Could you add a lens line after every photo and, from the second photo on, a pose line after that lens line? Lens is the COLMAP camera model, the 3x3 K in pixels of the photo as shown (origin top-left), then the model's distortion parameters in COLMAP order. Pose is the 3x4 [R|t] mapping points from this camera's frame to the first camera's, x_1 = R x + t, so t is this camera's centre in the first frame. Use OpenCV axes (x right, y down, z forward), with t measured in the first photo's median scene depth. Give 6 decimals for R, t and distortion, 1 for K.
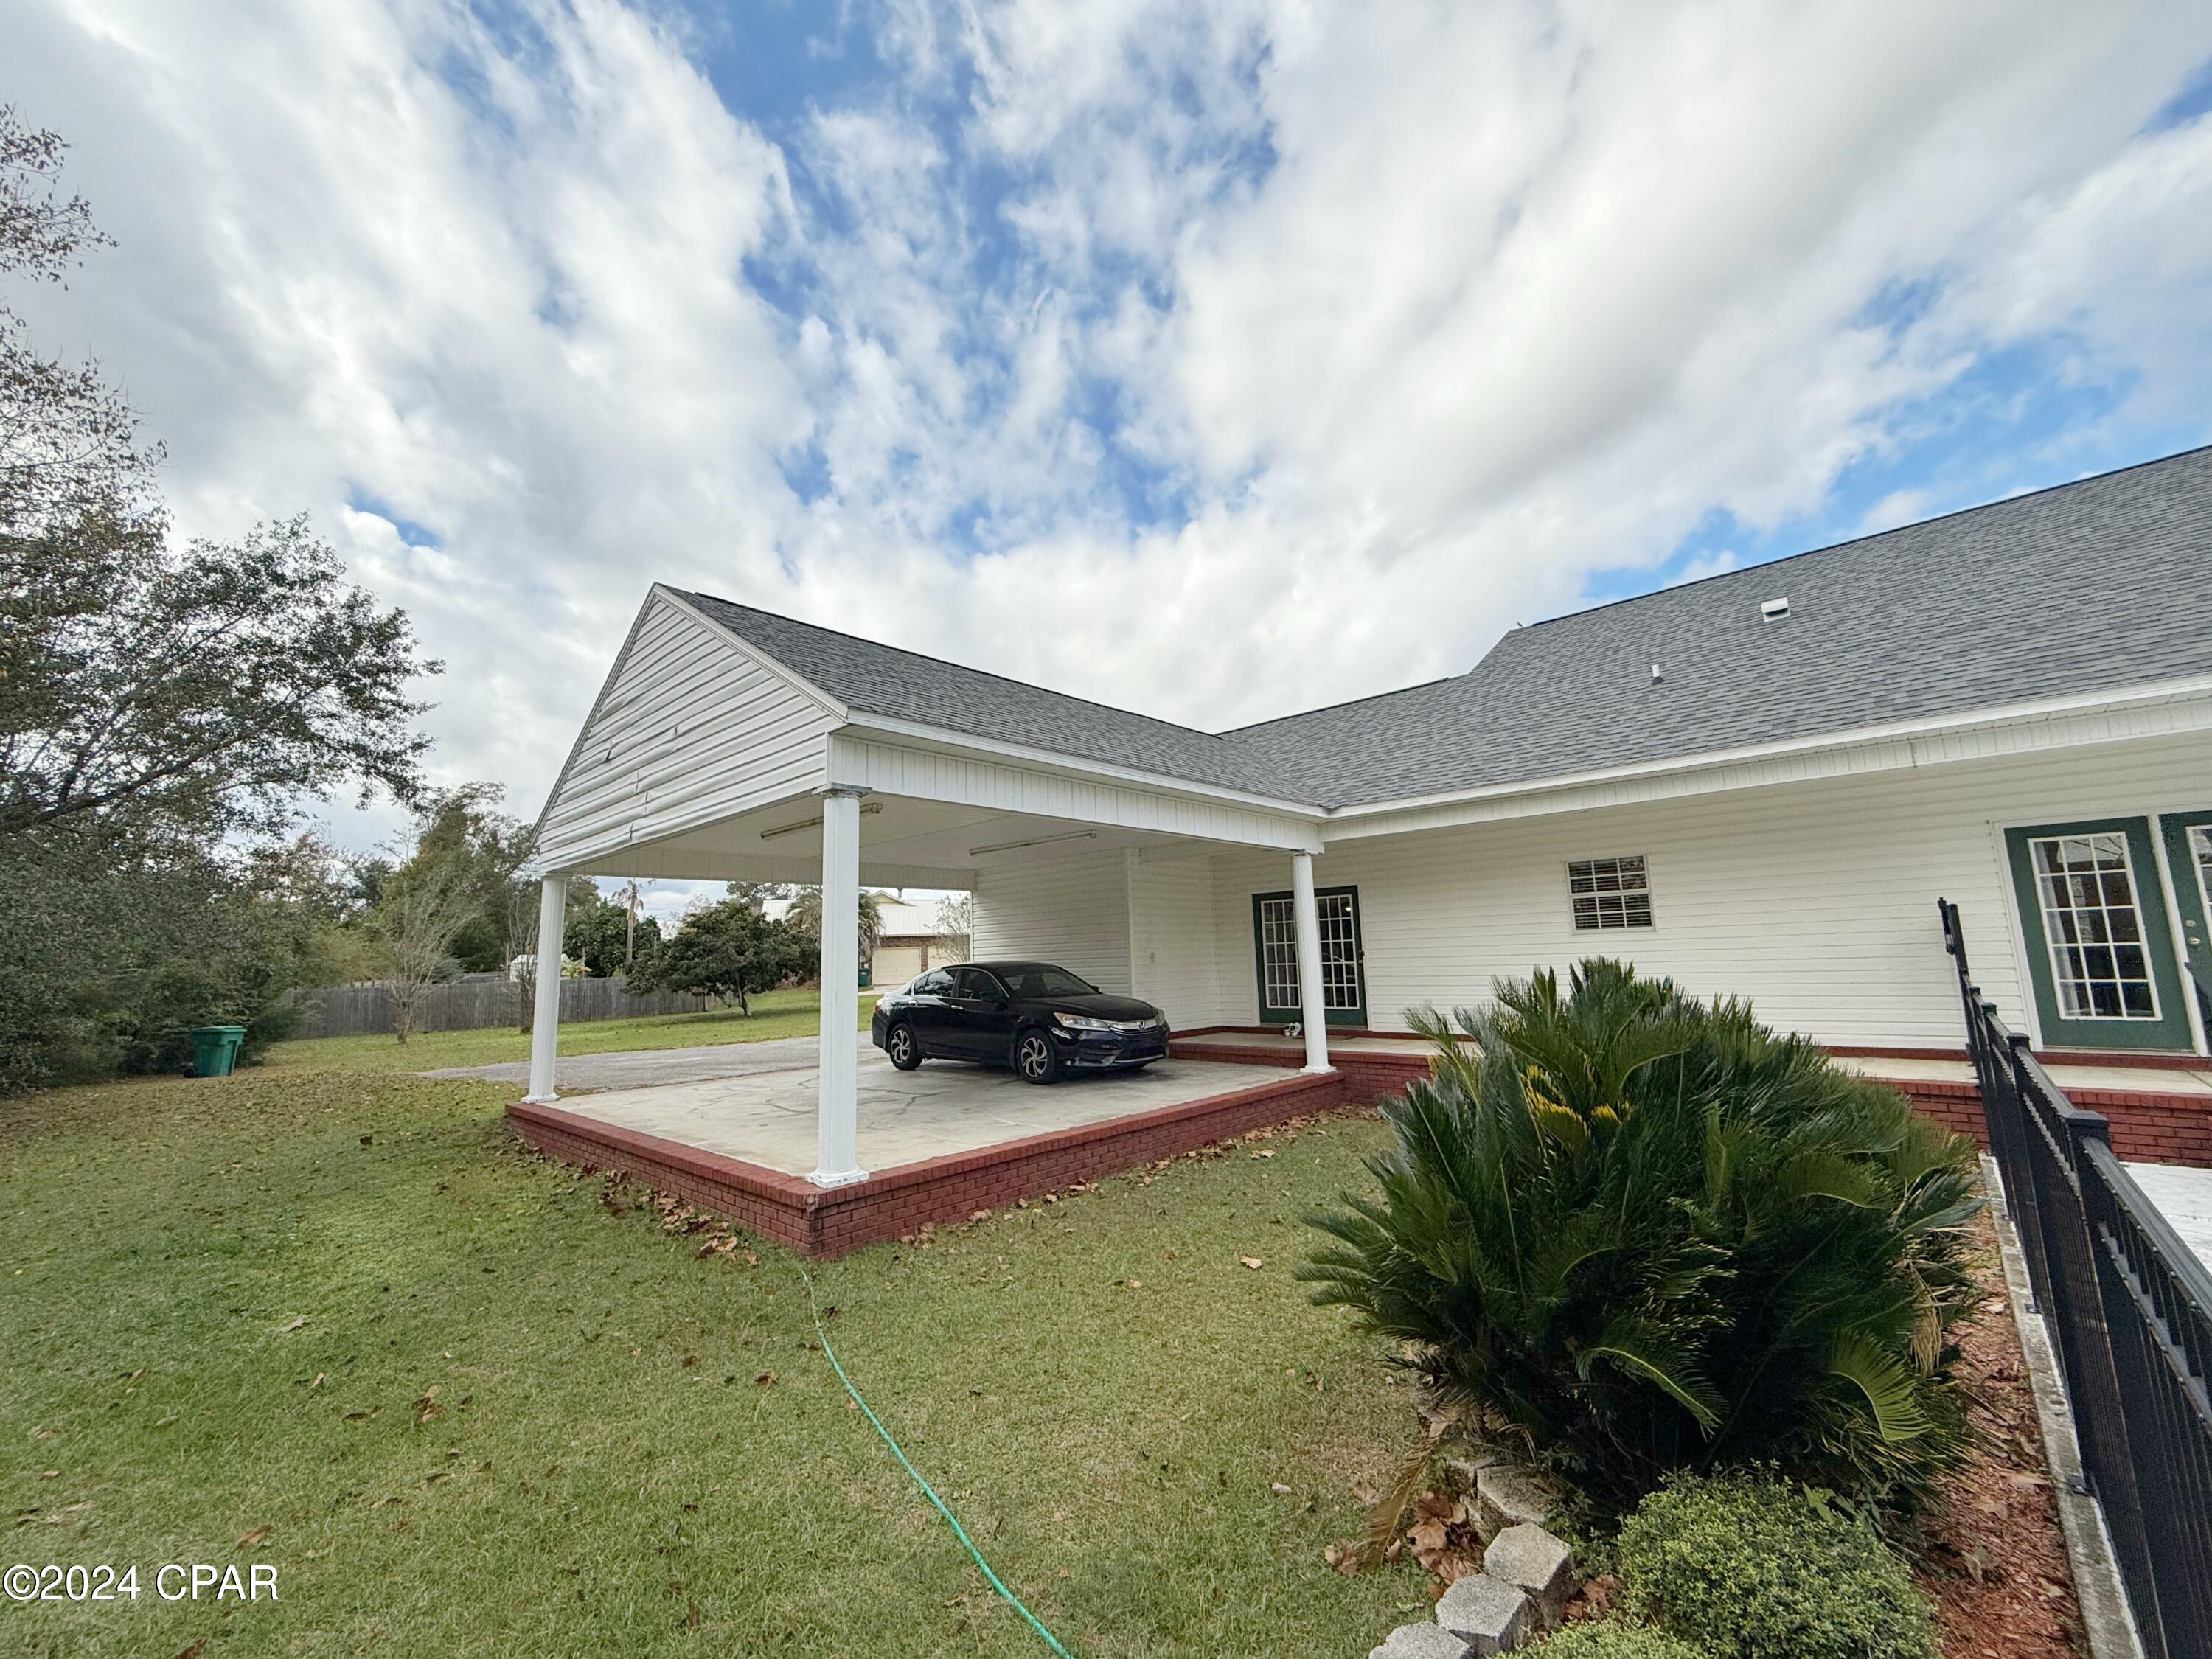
lens RADIAL K [[880.0, 0, 1100.9], [0, 880.0, 828.3], [0, 0, 1]] dist [-0.001318, 0.000559]
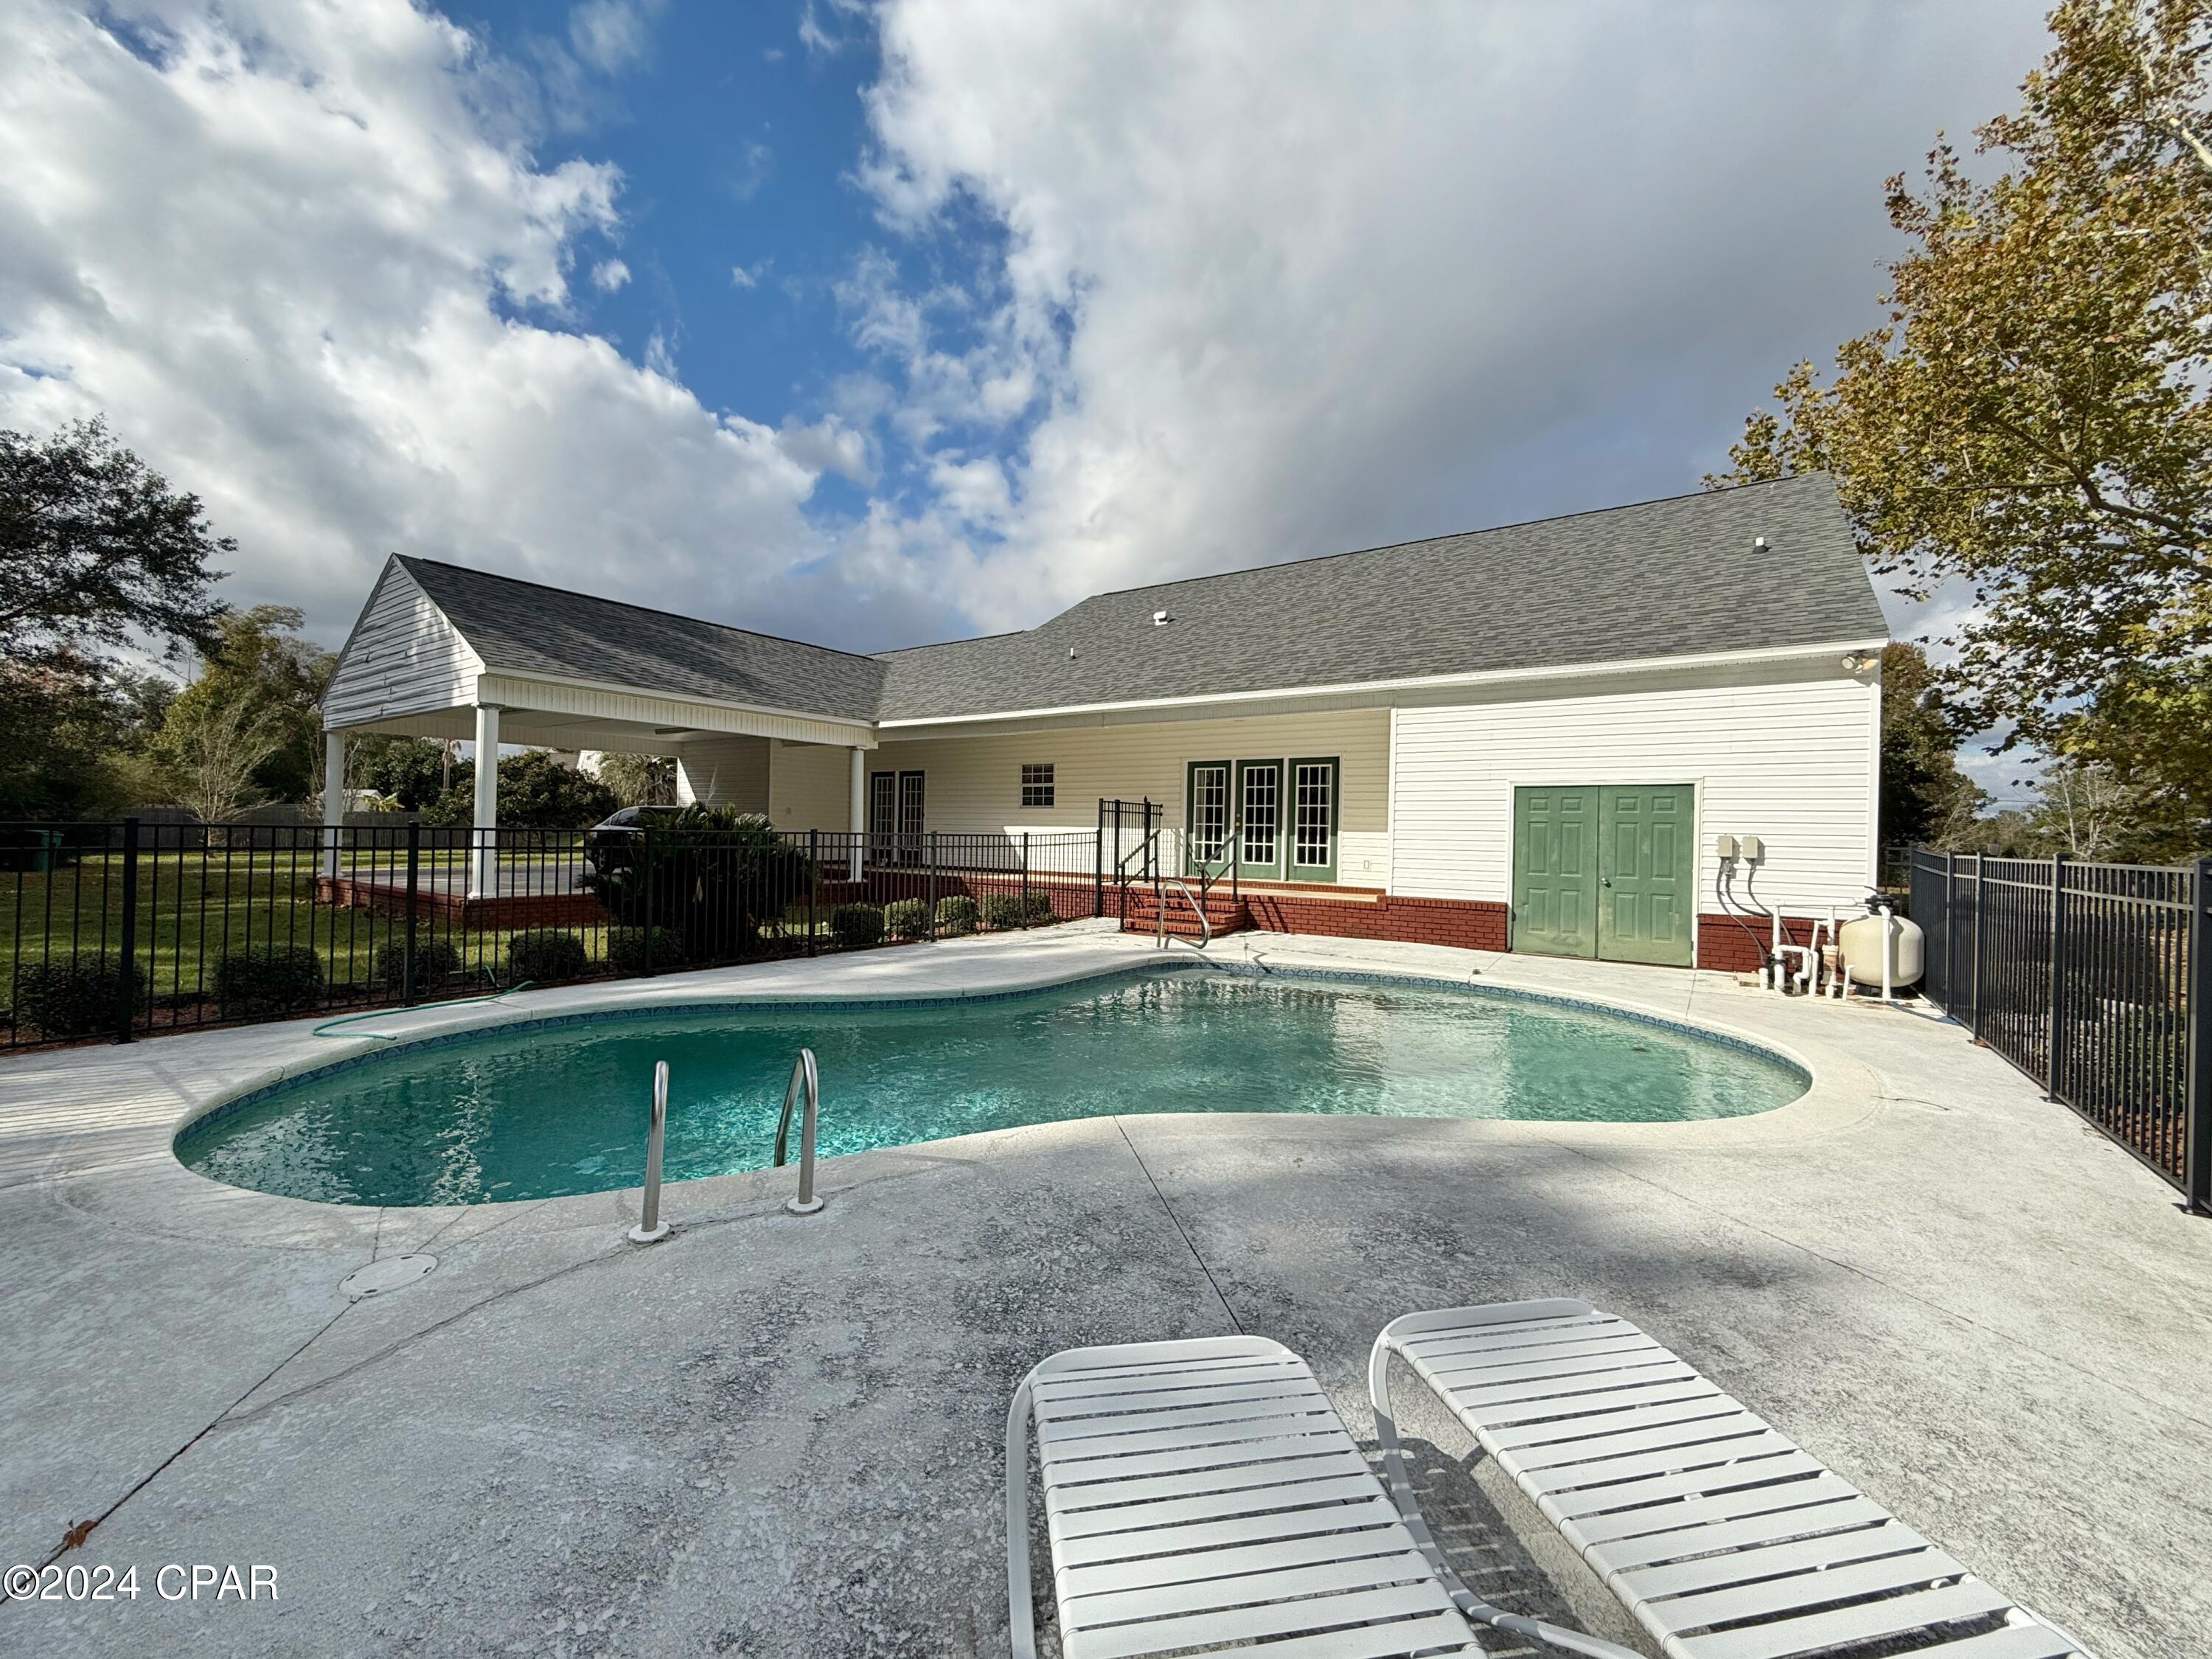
lens RADIAL K [[880.0, 0, 1100.9], [0, 880.0, 828.3], [0, 0, 1]] dist [-0.001318, 0.000559]
pose [[0.988870, 0.052793, 0.139101, 0.308190], [-0.072149, 0.987800, 0.138008, -0.055049], [-0.130118, -0.146508, 0.980614, -0.436033]]
